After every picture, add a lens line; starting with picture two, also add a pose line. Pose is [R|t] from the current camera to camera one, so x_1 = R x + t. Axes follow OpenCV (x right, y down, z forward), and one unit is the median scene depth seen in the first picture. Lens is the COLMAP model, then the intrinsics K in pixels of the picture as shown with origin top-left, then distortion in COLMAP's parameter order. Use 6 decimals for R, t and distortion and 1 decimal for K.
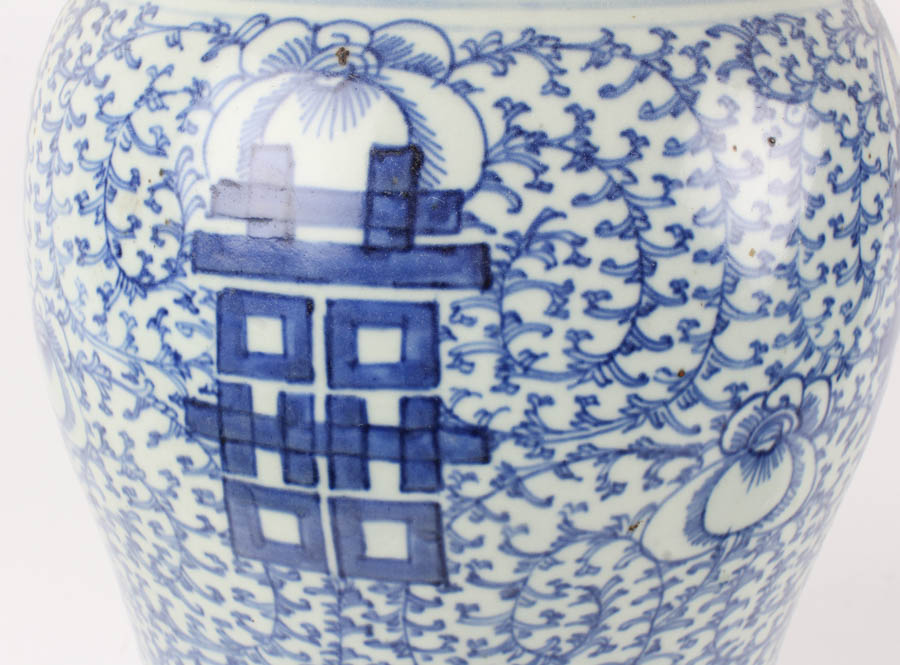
lens RADIAL K [[1406.9, 0, 387.3], [0, 1406.9, 335.5], [0, 0, 1]] dist [-0.044274, 0.000000]
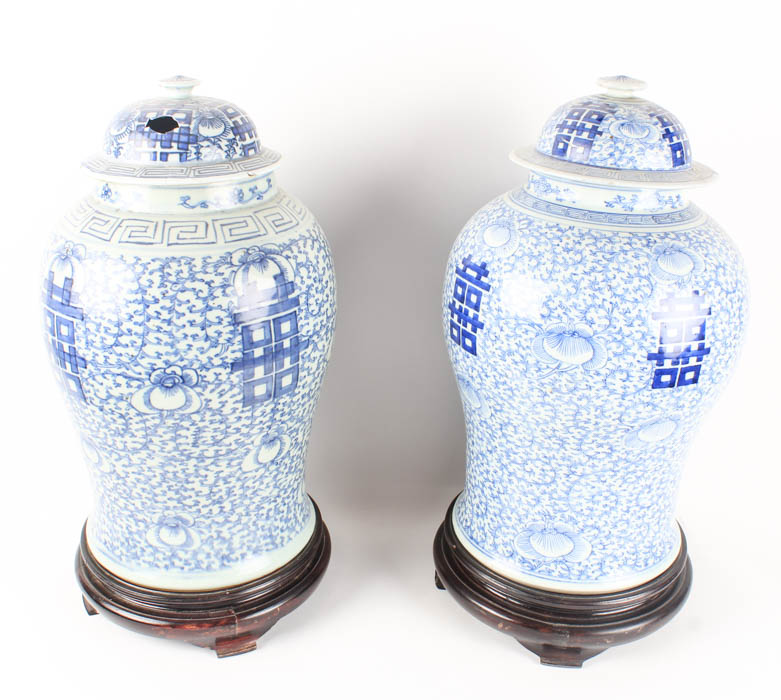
lens RADIAL K [[996.1, 0, 411.9], [0, 996.1, 350.0], [0, 0, 1]] dist [-0.151408, 0.000000]
pose [[0.888264, 0.206460, -0.410318, 1.792766], [-0.194085, 0.978331, 0.072108, -0.291692], [0.416314, 0.015585, 0.909087, -0.905127]]
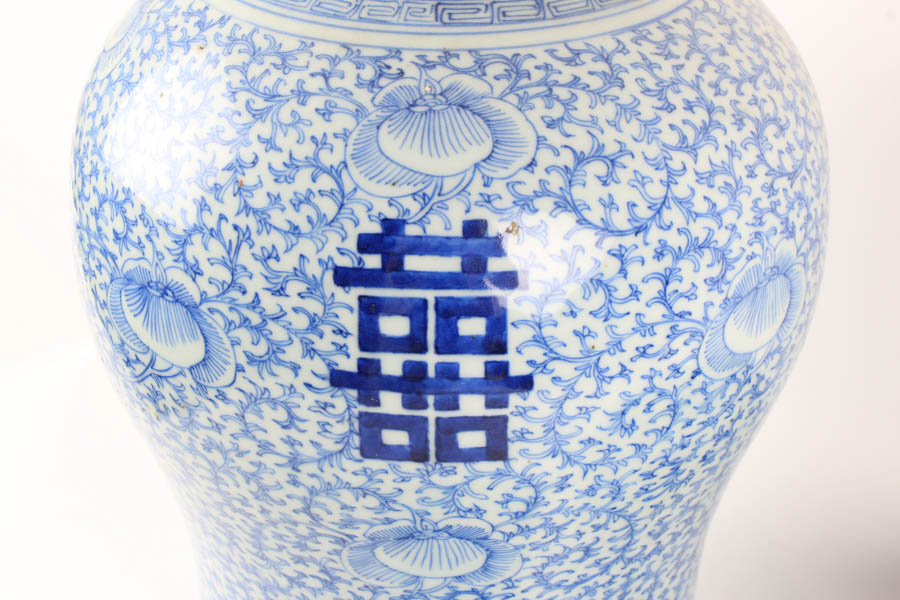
lens RADIAL K [[1589.2, 0, 453.3], [0, 1589.2, 302.4], [0, 0, 1]] dist [-0.009980, 0.000000]
pose [[0.646311, 0.364849, -0.670199, 2.358960], [-0.252693, 0.931066, 0.263177, -0.697732], [0.720019, -0.000740, 0.693953, 0.584799]]
